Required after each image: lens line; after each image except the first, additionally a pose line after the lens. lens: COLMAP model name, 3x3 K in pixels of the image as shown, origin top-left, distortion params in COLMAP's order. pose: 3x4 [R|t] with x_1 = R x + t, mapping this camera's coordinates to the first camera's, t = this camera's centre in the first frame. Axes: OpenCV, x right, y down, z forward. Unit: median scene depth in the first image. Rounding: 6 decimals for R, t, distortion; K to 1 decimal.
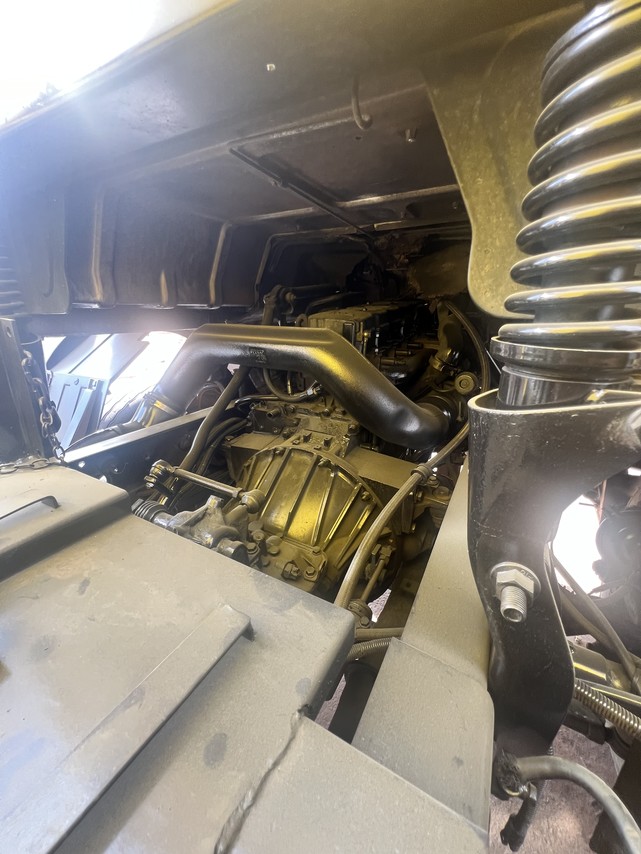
lens RADIAL K [[341.8, 0, 320.5], [0, 341.8, 427.0], [0, 0, 1]] dist [0.000044, -0.000028]
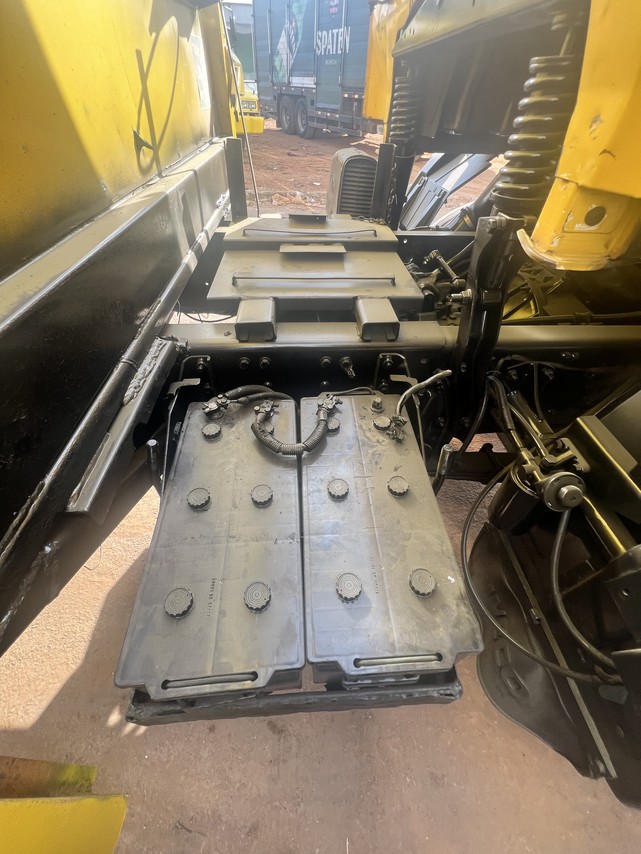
lens RADIAL K [[341.8, 0, 320.5], [0, 341.8, 427.0], [0, 0, 1]] dist [0.000044, -0.000028]
pose [[0.532837, 0.605038, -0.591620, 0.748165], [-0.317633, 0.791015, 0.522881, 0.088932], [0.784343, -0.090692, 0.613662, -0.557755]]
